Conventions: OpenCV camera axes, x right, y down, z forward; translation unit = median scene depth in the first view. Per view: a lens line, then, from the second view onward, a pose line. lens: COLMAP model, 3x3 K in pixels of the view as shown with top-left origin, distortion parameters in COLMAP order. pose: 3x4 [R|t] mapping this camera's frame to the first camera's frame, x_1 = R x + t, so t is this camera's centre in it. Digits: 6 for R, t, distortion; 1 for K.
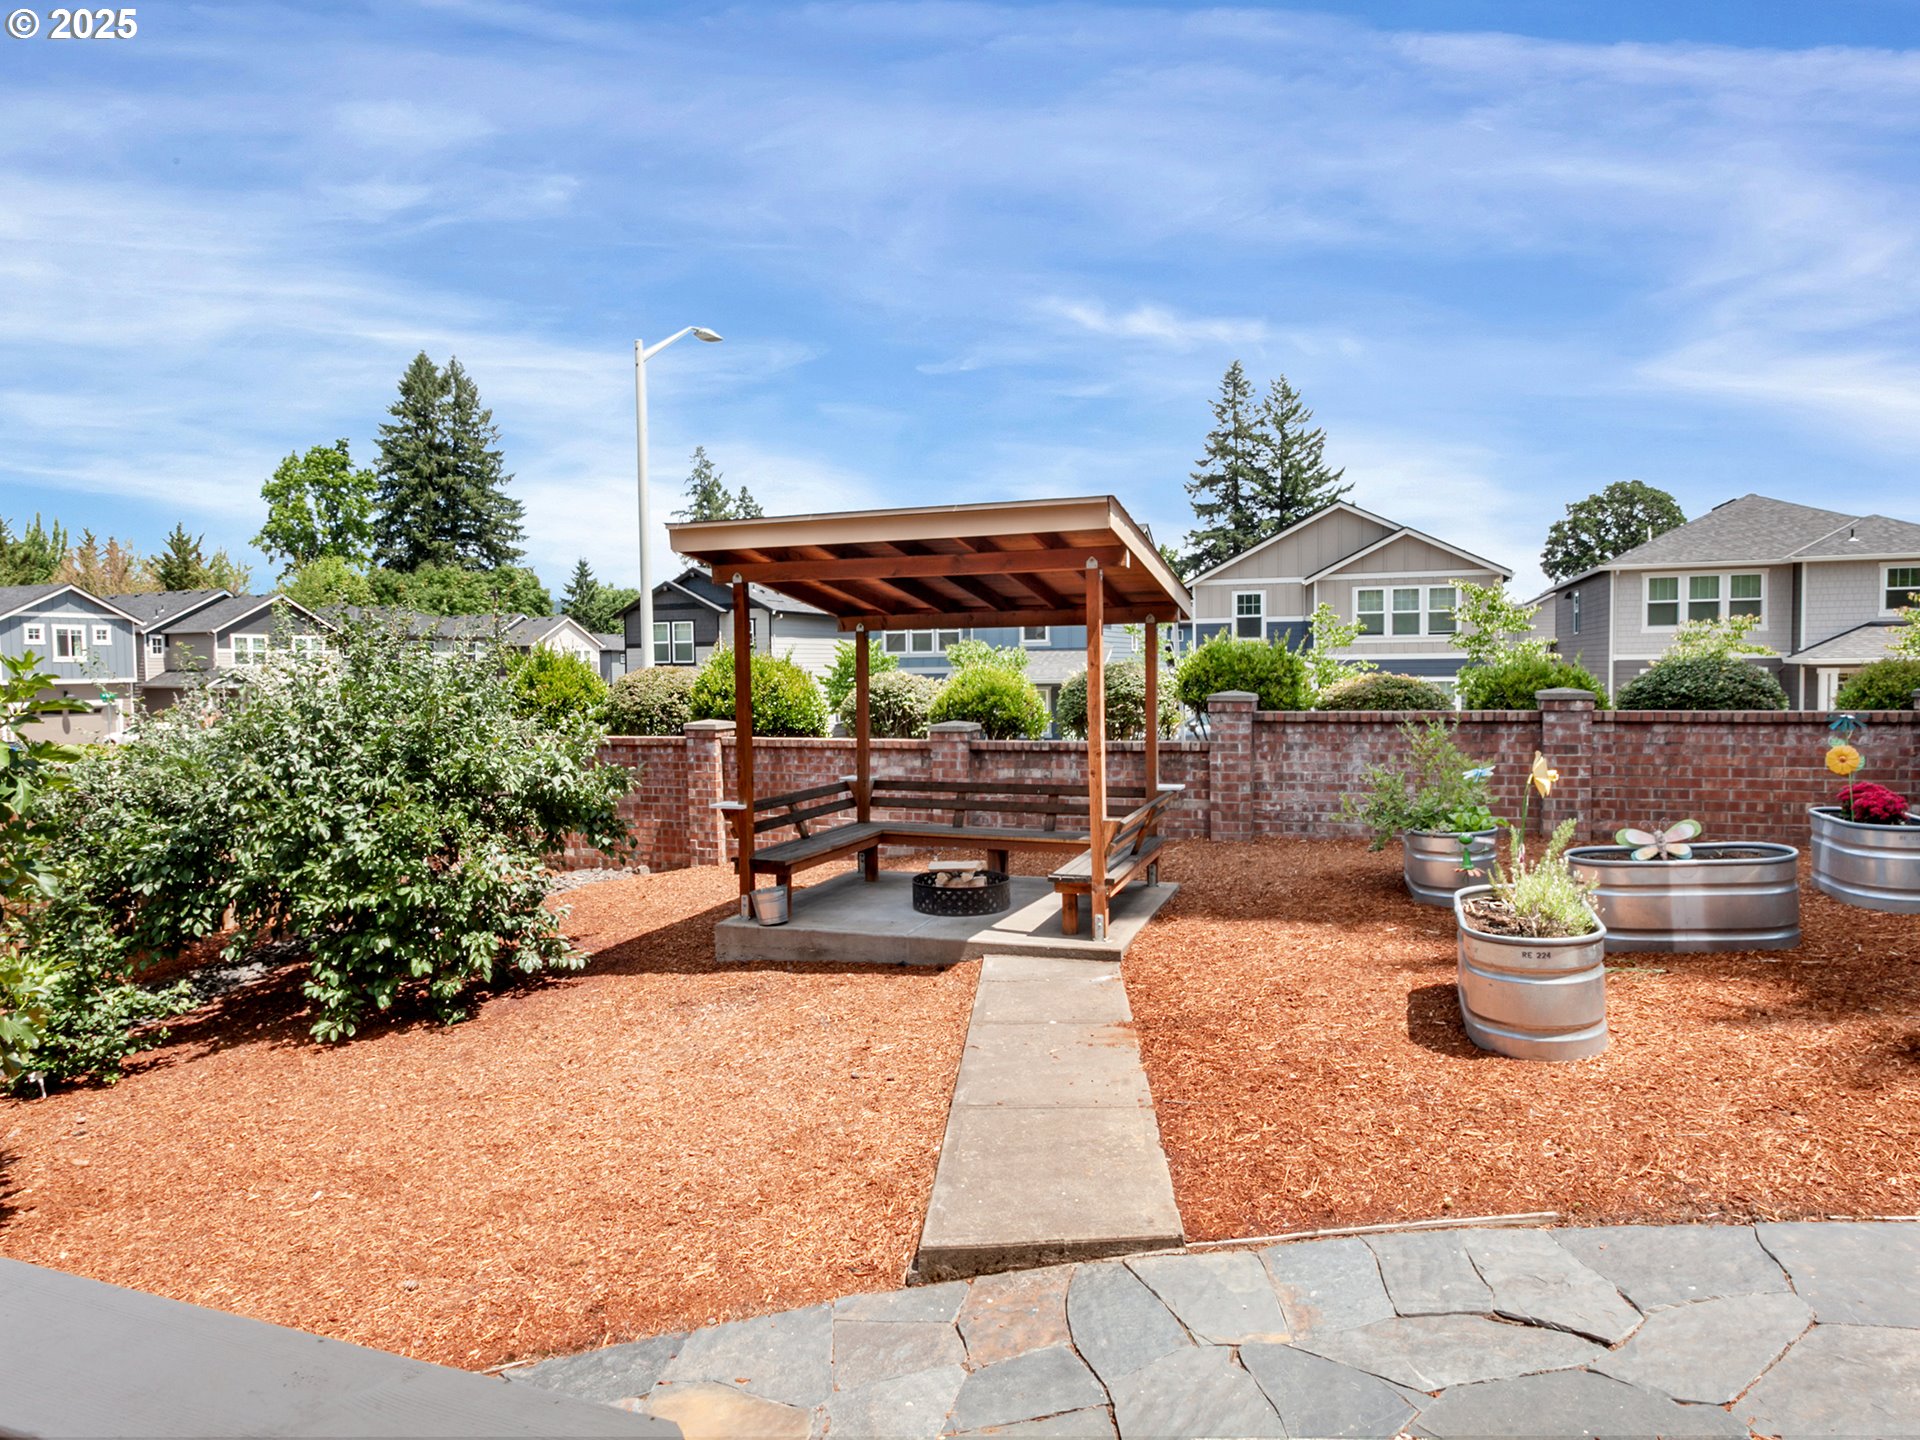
lens RADIAL K [[1172.3, 0, 916.9], [0, 1172.3, 726.3], [0, 0, 1]] dist [-0.008565, 0.000188]
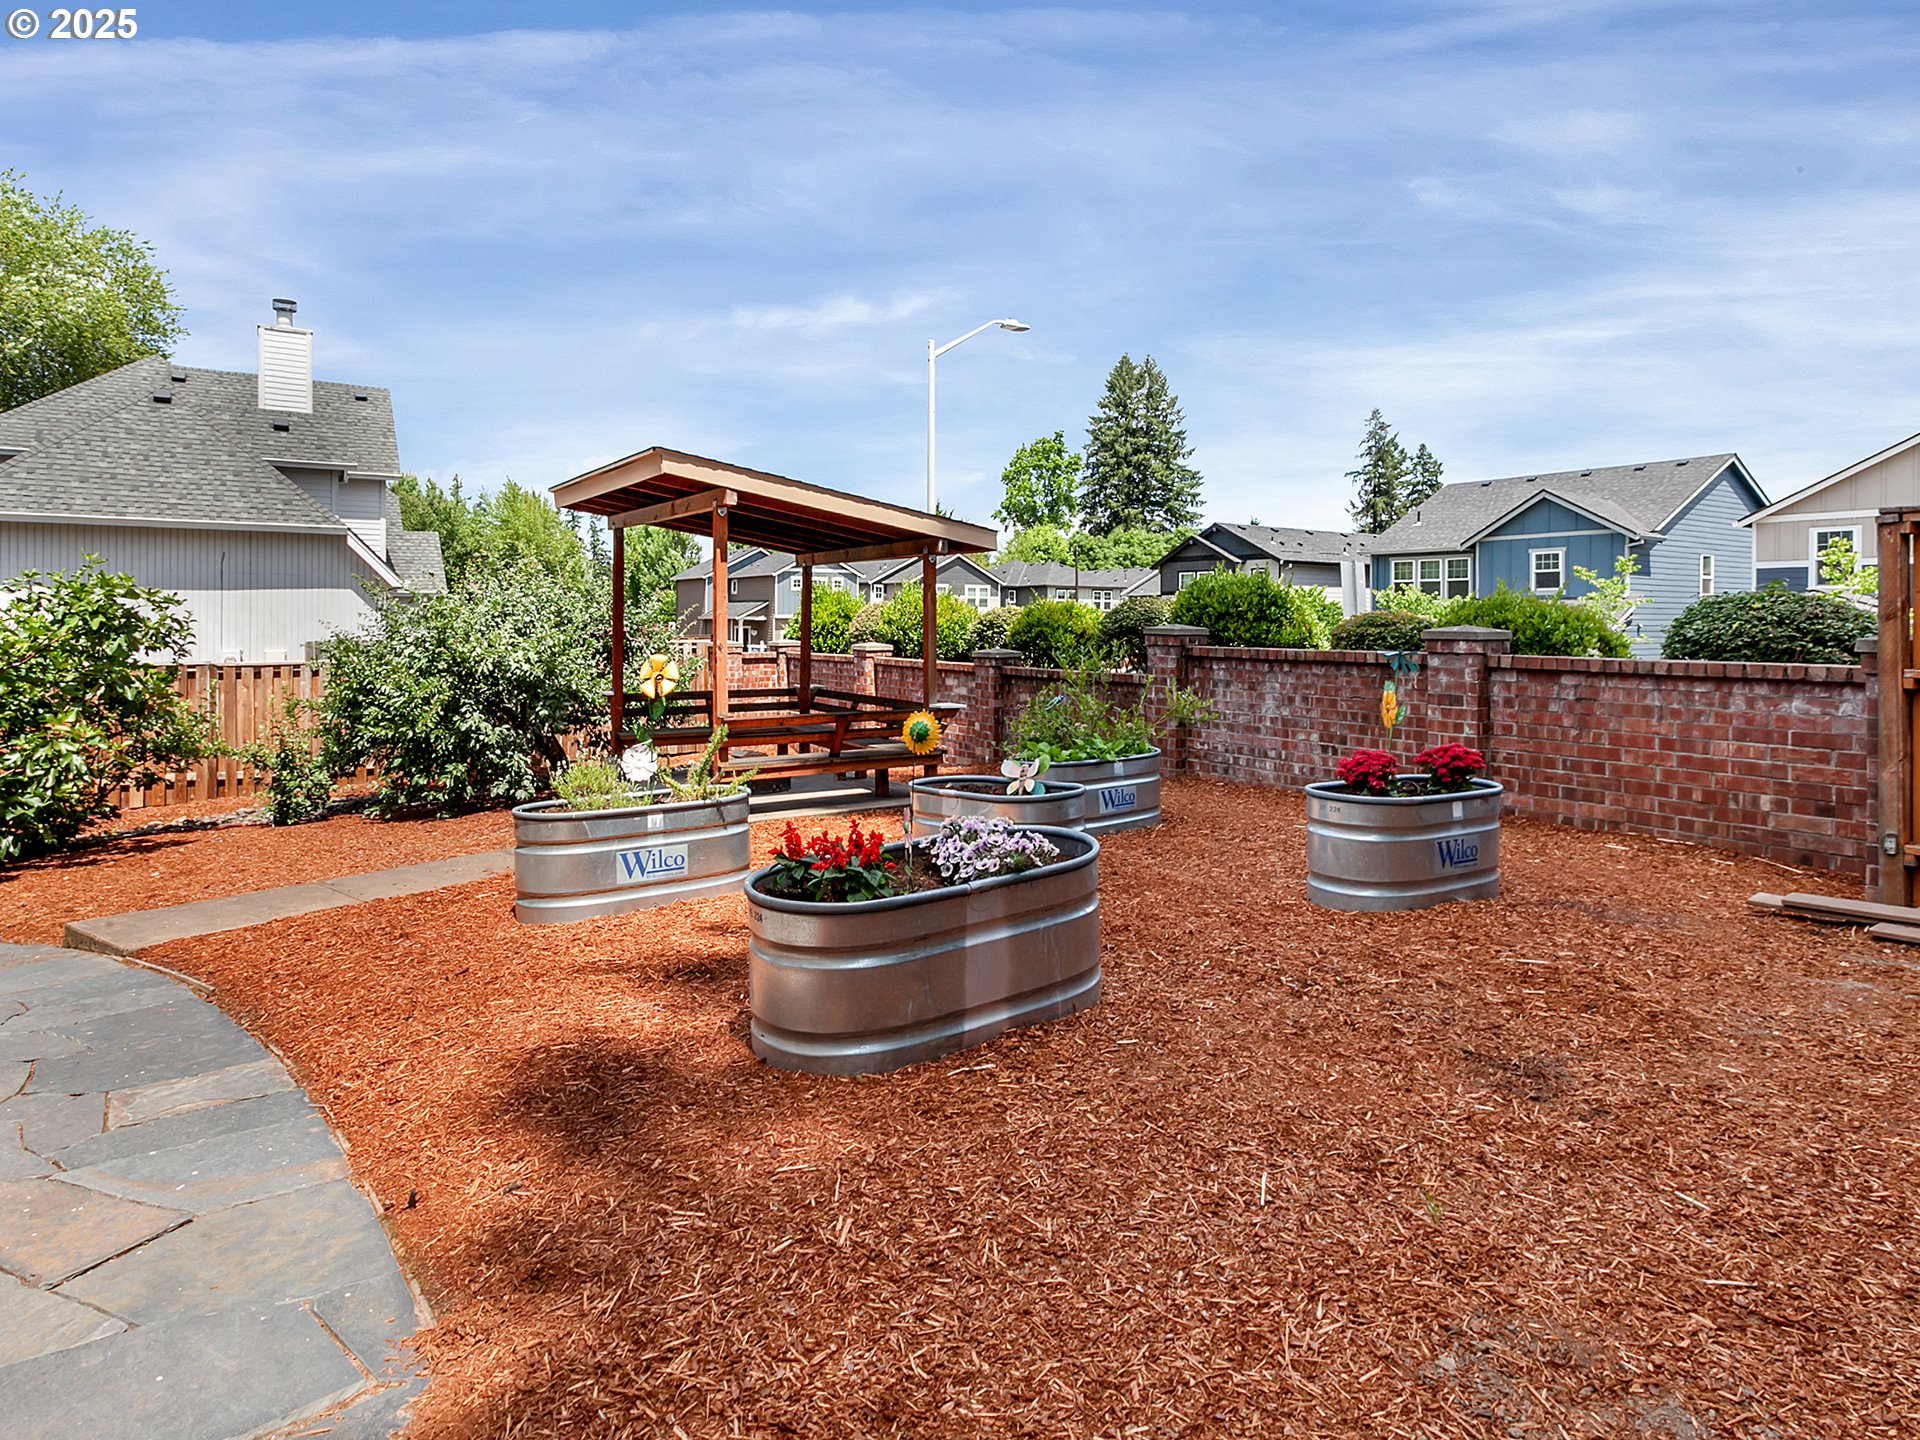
lens RADIAL K [[1053.1, 0, 965.4], [0, 1053.1, 622.5], [0, 0, 1]] dist [0.020148, 0.000455]
pose [[0.821582, 0.020407, -0.569725, 0.635172], [-0.046685, 0.998411, -0.031561, 0.004295], [0.568176, 0.052527, 0.821229, 0.174323]]
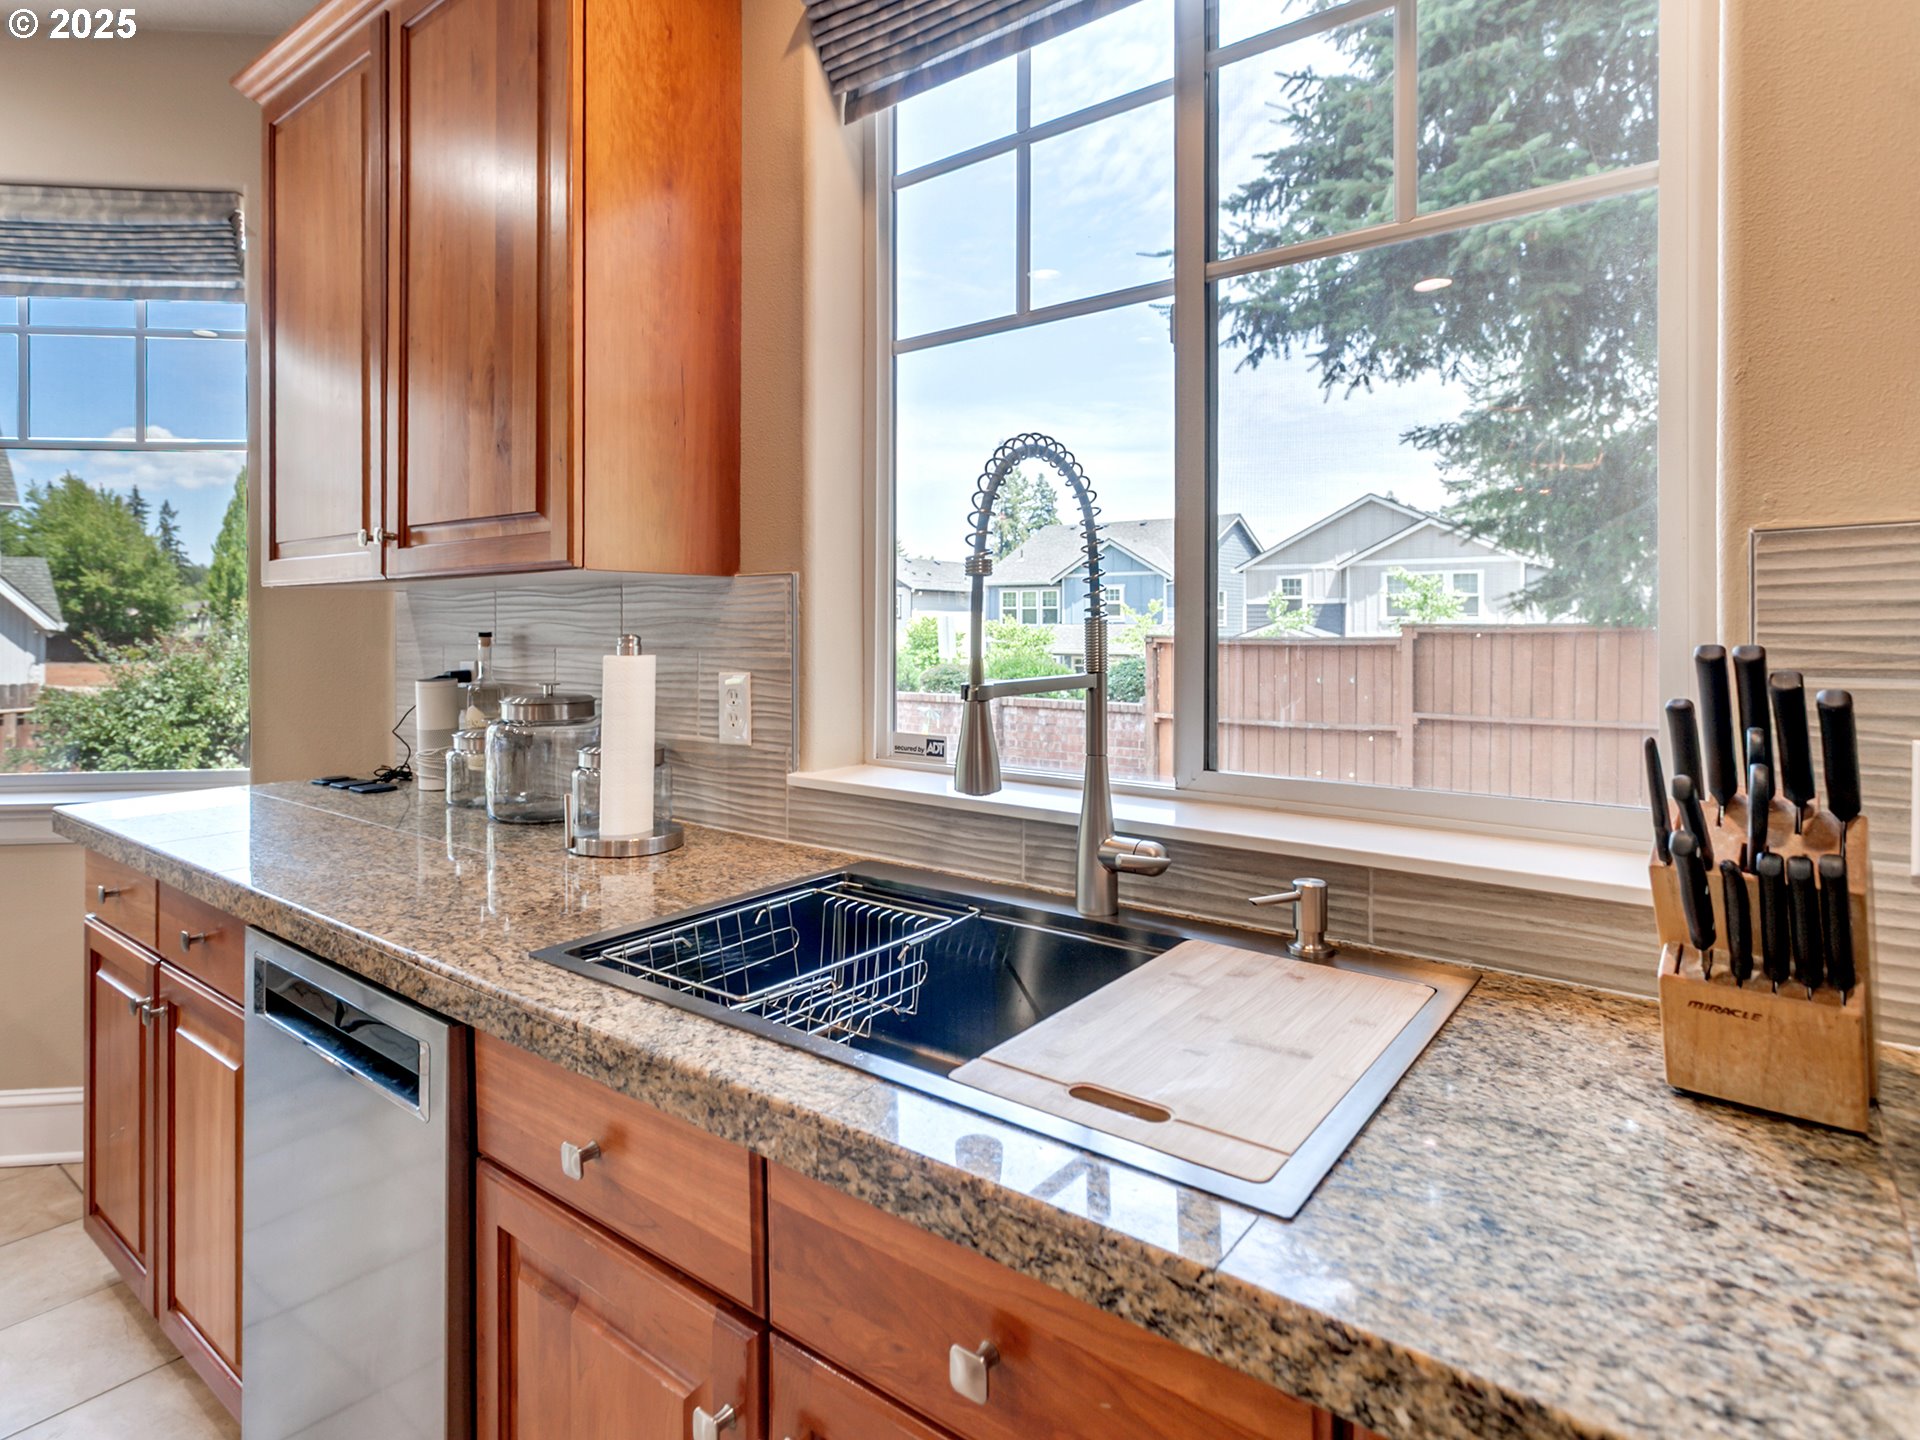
lens RADIAL K [[1043.4, 0, 951.7], [0, 1043.4, 663.7], [0, 0, 1]] dist [-0.002247, -0.001055]
pose [[0.957859, 0.025522, -0.286103, 0.781613], [-0.029764, 0.999502, -0.010487, -0.033490], [0.285693, 0.018561, 0.958142, -0.127926]]
